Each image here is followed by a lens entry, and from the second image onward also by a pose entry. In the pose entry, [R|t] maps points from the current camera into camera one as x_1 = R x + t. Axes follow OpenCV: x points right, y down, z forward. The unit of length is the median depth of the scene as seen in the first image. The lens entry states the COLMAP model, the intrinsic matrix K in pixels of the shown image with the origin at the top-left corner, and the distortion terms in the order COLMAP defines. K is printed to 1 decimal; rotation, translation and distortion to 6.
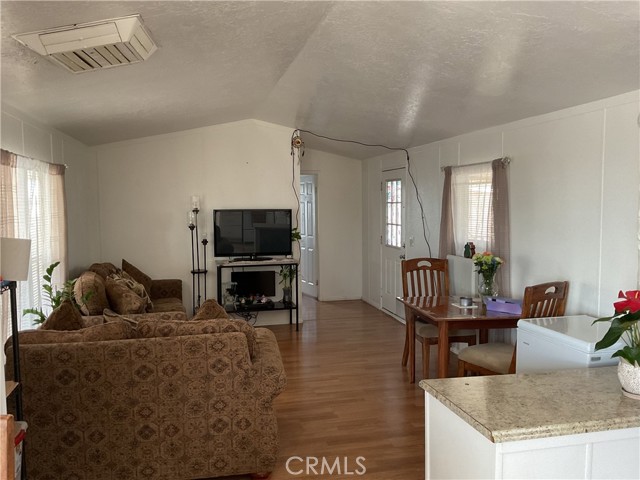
lens RADIAL K [[530.1, 0, 320.0], [0, 530.1, 240.0], [0, 0, 1]] dist [0.121152, -0.263271]
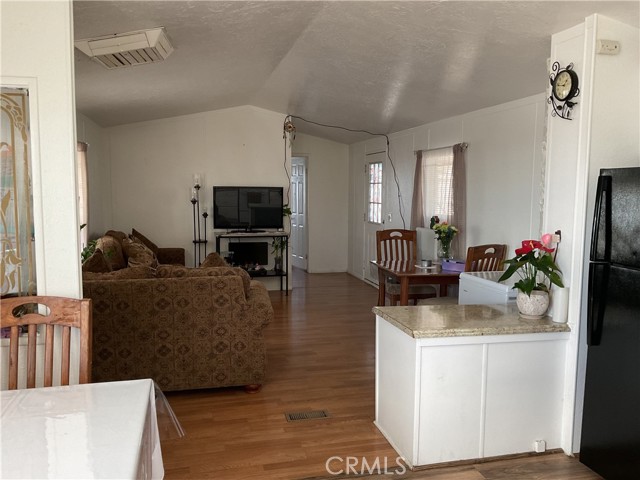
lens RADIAL K [[530.1, 0, 320.0], [0, 530.1, 240.0], [0, 0, 1]] dist [0.121152, -0.263271]
pose [[0.999869, 0.013599, 0.008746, 0.020741], [-0.013819, 0.999577, 0.025607, 0.030777], [-0.008394, -0.025724, 0.999634, -0.160299]]
